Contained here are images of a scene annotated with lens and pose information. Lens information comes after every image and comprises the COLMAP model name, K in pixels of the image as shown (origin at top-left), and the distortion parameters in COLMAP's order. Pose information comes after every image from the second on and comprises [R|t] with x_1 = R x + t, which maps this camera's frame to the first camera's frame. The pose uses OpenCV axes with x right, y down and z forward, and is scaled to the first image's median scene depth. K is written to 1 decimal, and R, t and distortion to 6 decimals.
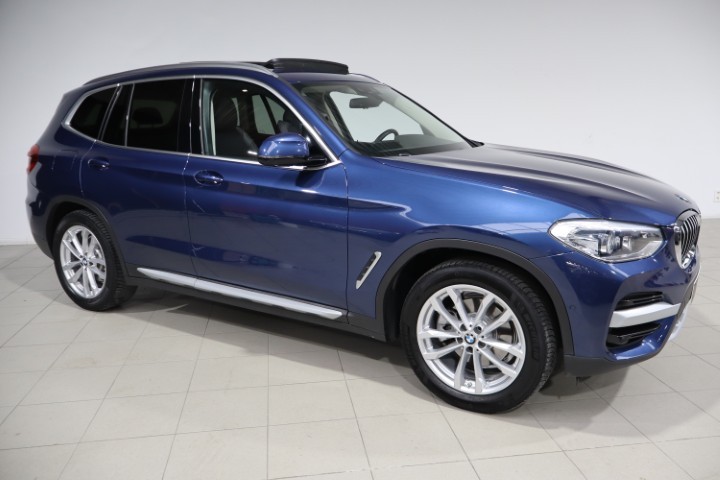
lens RADIAL K [[590.1, 0, 356.4], [0, 590.1, 242.4], [0, 0, 1]] dist [-0.007689, -0.004840]
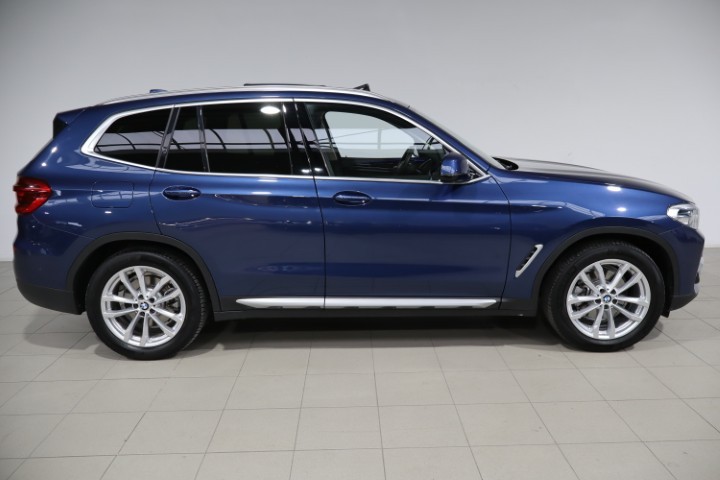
lens RADIAL K [[590.1, 0, 359.6], [0, 590.1, 242.2], [0, 0, 1]] dist [-0.007689, -0.004840]
pose [[0.847959, -0.109968, 0.518529, -0.932308], [0.116494, 0.992988, 0.020085, -0.059086], [-0.517102, 0.043374, 0.854824, 0.112020]]
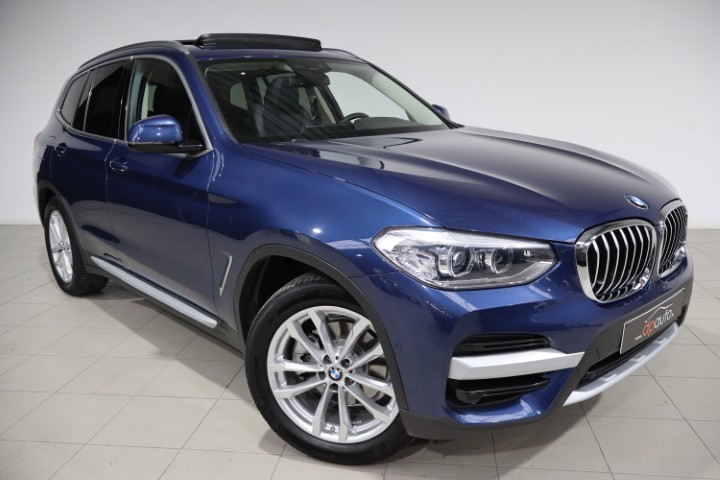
lens RADIAL K [[590.1, 0, 355.3], [0, 590.1, 237.6], [0, 0, 1]] dist [-0.007689, -0.004840]
pose [[0.961640, 0.043409, -0.270859, 0.429201], [-0.039554, 0.999024, 0.019675, -0.032147], [0.271449, -0.008207, 0.962418, 0.232116]]
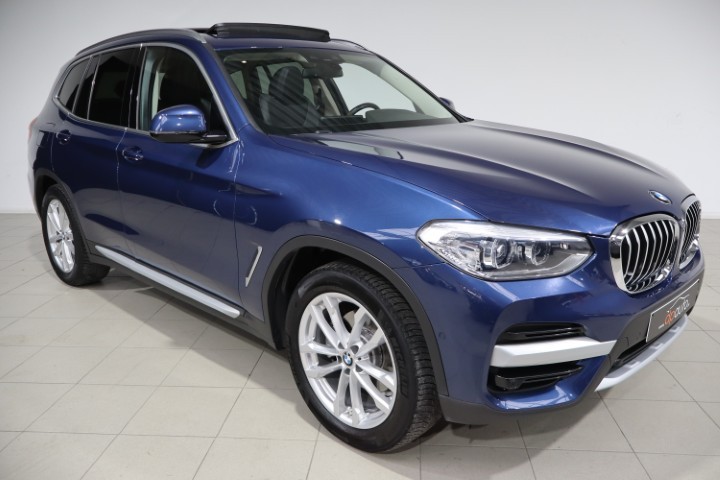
lens RADIAL K [[590.1, 0, 359.9], [0, 590.1, 240.0], [0, 0, 1]] dist [-0.007689, -0.004840]
pose [[0.974820, 0.052902, -0.216628, 0.355762], [-0.045323, 0.998179, 0.039810, -0.032632], [0.218339, -0.028990, 0.975442, 0.197578]]
